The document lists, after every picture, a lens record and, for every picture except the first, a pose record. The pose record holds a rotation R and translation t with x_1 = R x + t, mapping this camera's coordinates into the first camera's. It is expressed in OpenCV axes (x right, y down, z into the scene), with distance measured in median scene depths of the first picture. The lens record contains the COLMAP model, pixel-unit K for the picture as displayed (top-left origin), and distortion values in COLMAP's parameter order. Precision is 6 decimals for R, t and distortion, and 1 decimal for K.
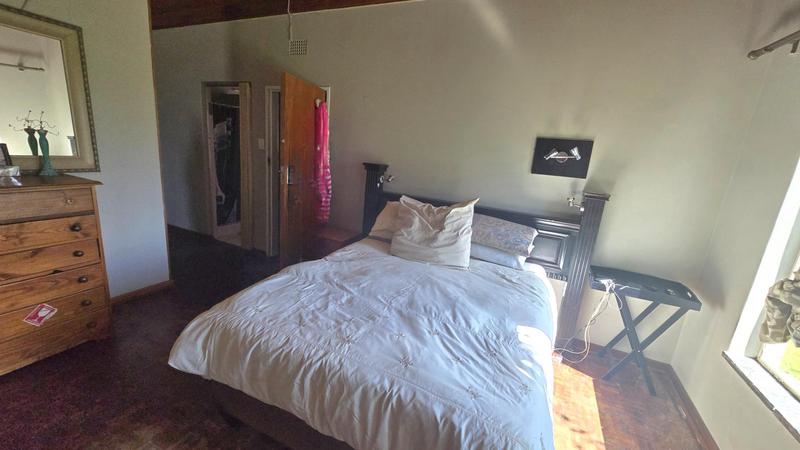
lens RADIAL K [[327.4, 0, 400.9], [0, 327.4, 225.2], [0, 0, 1]] dist [-0.003407, 0.001005]
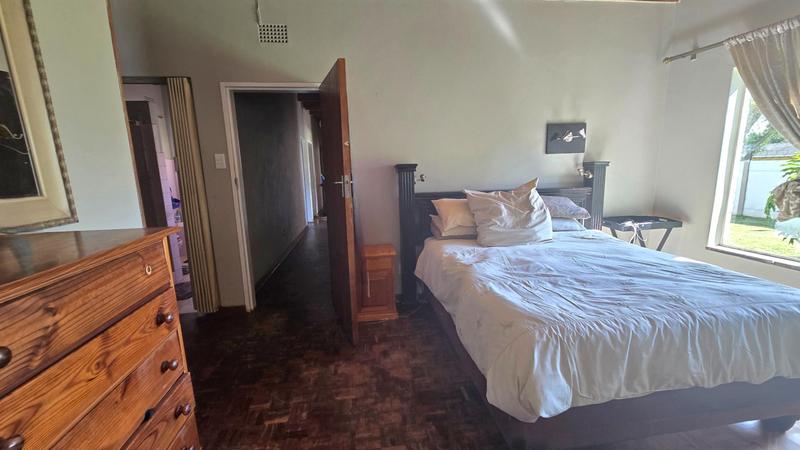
lens RADIAL K [[327.4, 0, 405.2], [0, 327.4, 225.6], [0, 0, 1]] dist [-0.003407, 0.001005]
pose [[0.838093, -0.204527, 0.505735, -0.762413], [0.223265, 0.974460, 0.024096, -0.053157], [-0.497747, 0.092718, 0.862352, 0.282409]]
